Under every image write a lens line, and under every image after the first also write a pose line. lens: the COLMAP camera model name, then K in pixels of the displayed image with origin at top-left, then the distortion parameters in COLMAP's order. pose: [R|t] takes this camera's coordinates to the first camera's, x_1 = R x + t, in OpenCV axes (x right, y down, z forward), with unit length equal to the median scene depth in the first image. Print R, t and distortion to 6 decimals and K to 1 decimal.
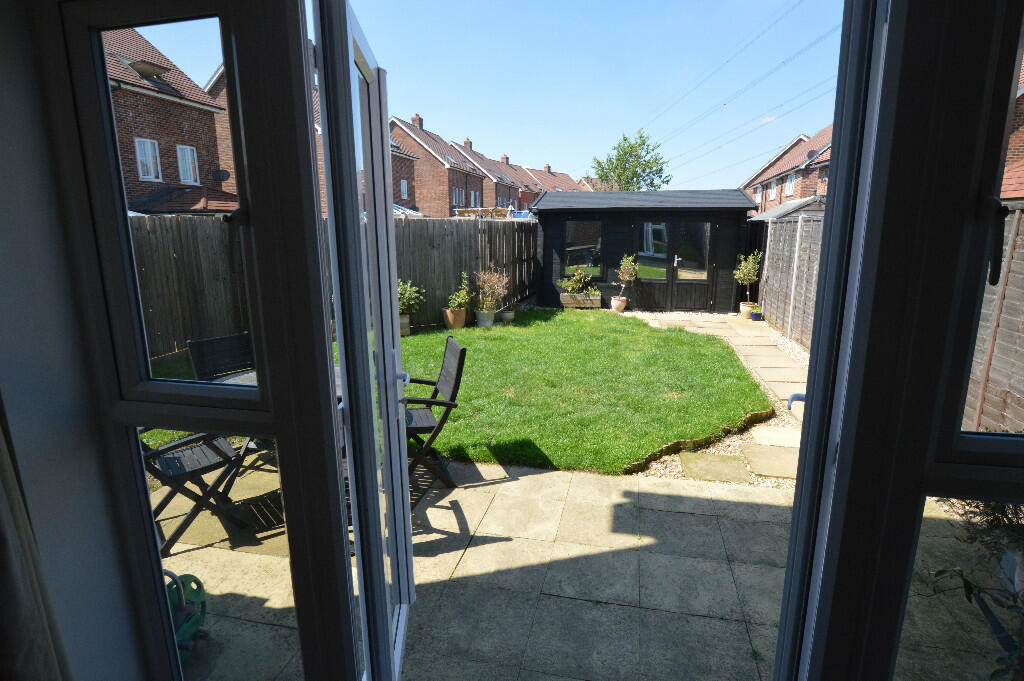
lens RADIAL K [[531.9, 0, 515.1], [0, 531.9, 344.0], [0, 0, 1]] dist [-0.027670, 0.006203]
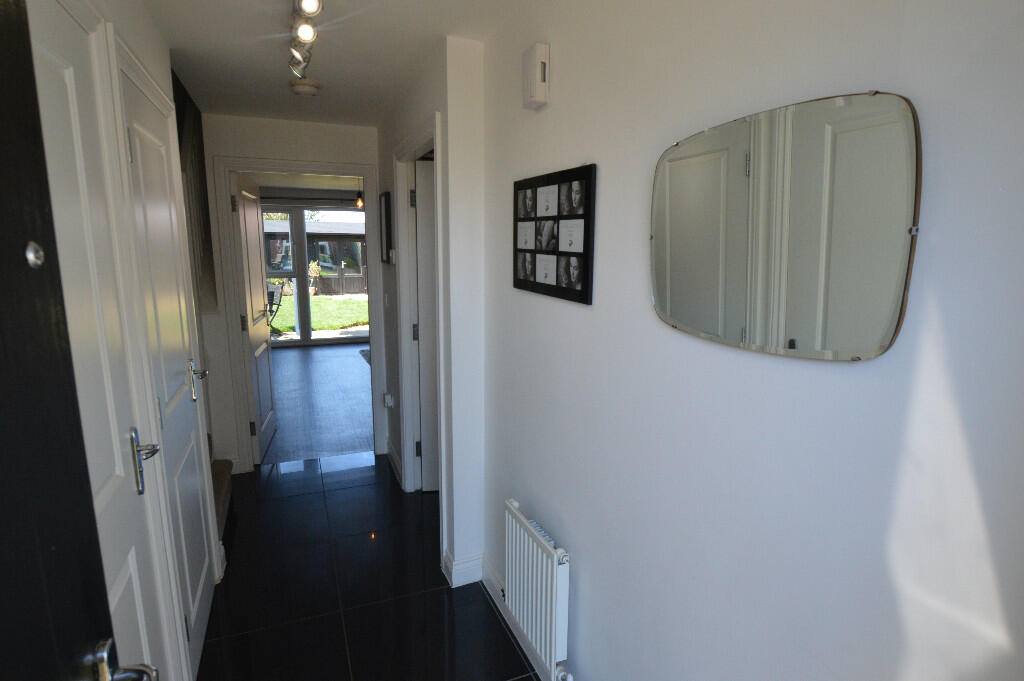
lens RADIAL K [[531.9, 0, 515.1], [0, 531.9, 344.0], [0, 0, 1]] dist [-0.027670, 0.006203]
pose [[0.810566, -0.092135, 0.578354, -0.263759], [0.111399, 0.993773, 0.002187, 0.160045], [-0.574954, 0.062655, 0.815783, -0.710182]]
